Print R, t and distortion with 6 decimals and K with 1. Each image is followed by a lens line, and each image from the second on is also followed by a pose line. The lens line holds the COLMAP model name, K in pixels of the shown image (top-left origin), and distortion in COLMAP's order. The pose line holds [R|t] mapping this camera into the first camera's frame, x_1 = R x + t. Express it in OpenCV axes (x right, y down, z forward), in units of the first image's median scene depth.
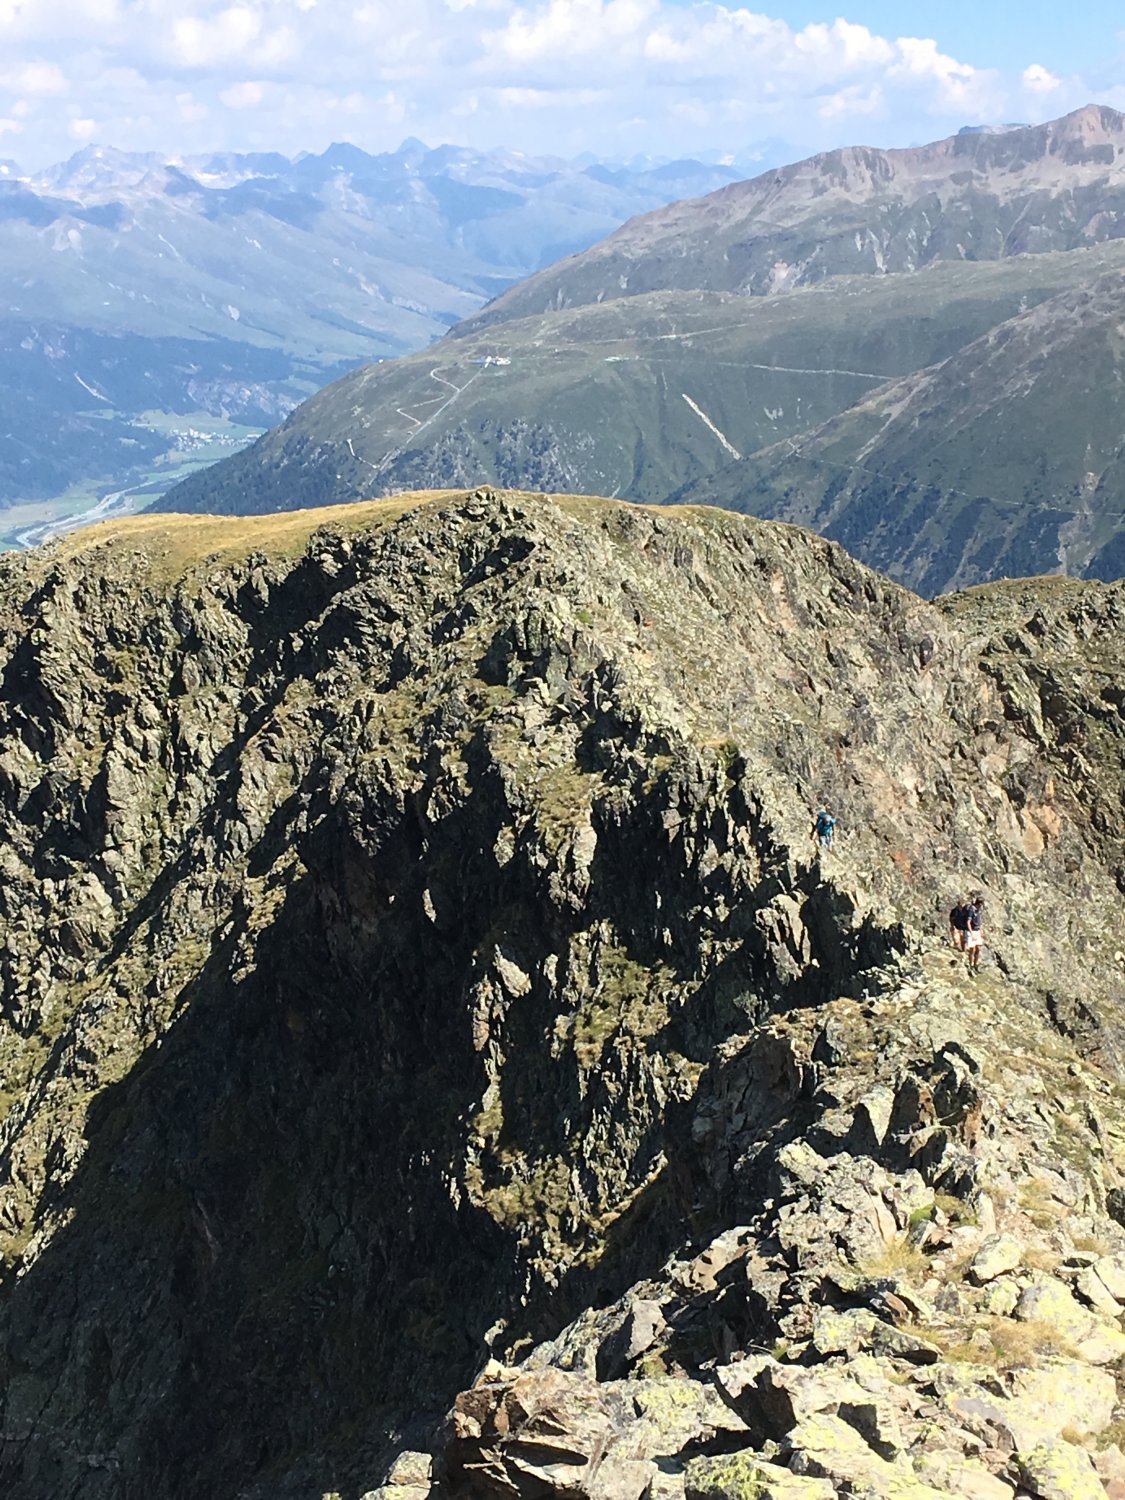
lens RADIAL K [[2829.1, 0, 560.4], [0, 2829.1, 666.1], [0, 0, 1]] dist [0.038492, -0.080024]
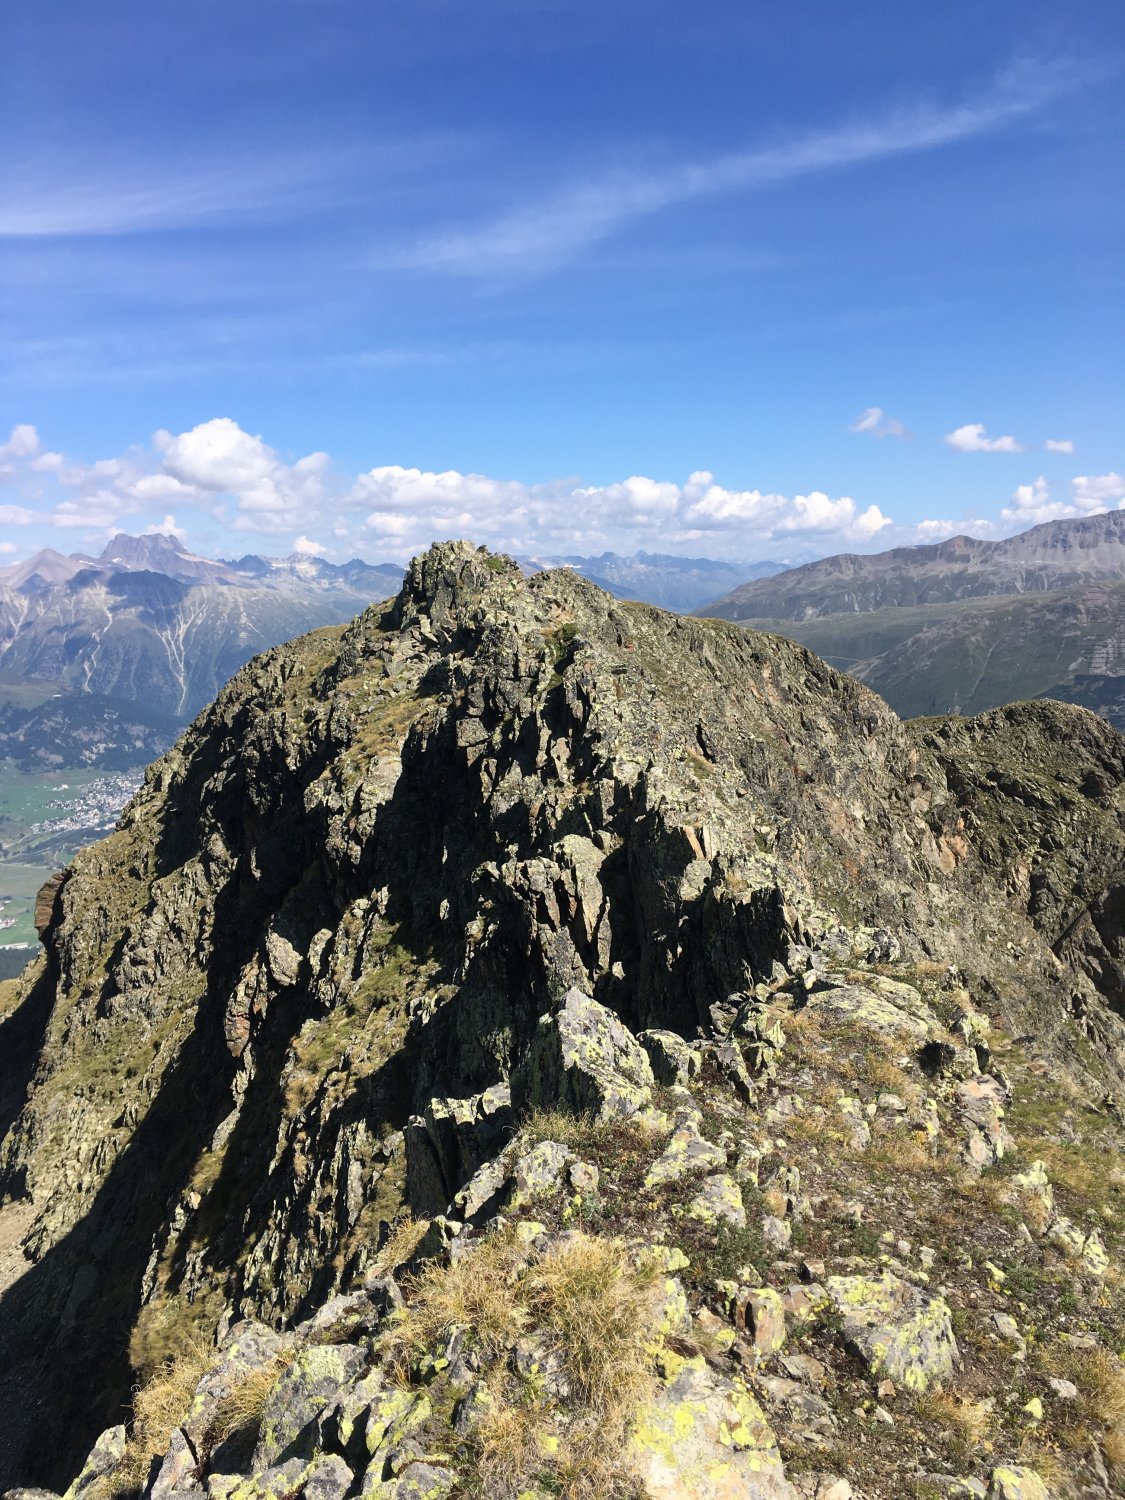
lens RADIAL K [[1273.2, 0, 568.4], [0, 1273.2, 730.1], [0, 0, 1]] dist [0.064696, 0.005132]
pose [[0.993842, 0.025541, -0.107822, 0.054467], [-0.030719, 0.998439, -0.046637, 0.038440], [0.106462, 0.049662, 0.993076, 0.404948]]
